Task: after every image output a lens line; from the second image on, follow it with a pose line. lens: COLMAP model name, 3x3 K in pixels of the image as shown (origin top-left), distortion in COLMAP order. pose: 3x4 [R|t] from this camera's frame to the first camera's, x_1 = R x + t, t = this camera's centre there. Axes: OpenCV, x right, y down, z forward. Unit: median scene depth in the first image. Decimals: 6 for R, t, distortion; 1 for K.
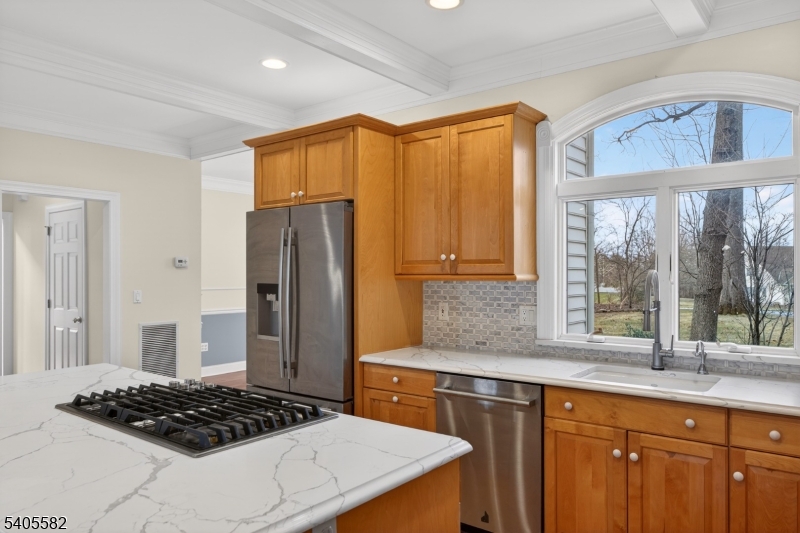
lens RADIAL K [[564.2, 0, 401.4], [0, 564.2, 266.6], [0, 0, 1]] dist [-0.009962, 0.013148]
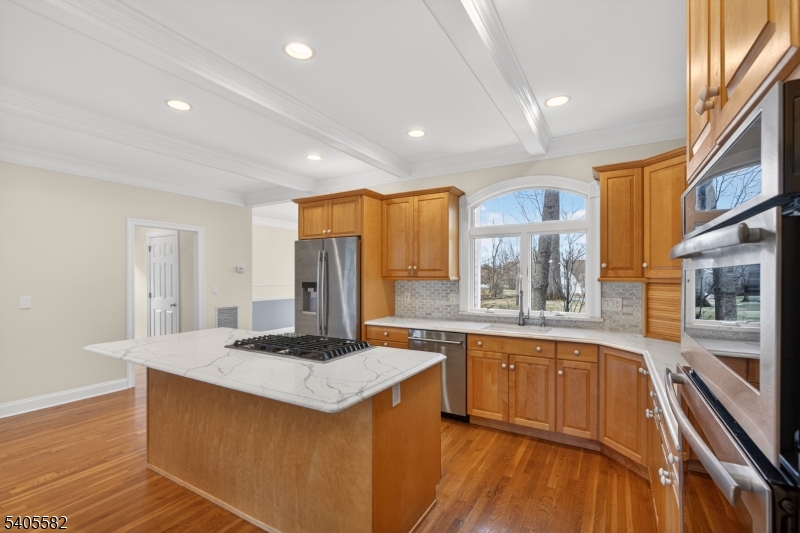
lens RADIAL K [[363.9, 0, 397.4], [0, 363.9, 272.3], [0, 0, 1]] dist [-0.000262, 0.000356]
pose [[0.991955, 0.002489, 0.126568, -0.111624], [-0.002804, 0.999993, 0.002313, -0.003720], [-0.126561, -0.002650, 0.991955, -0.168901]]
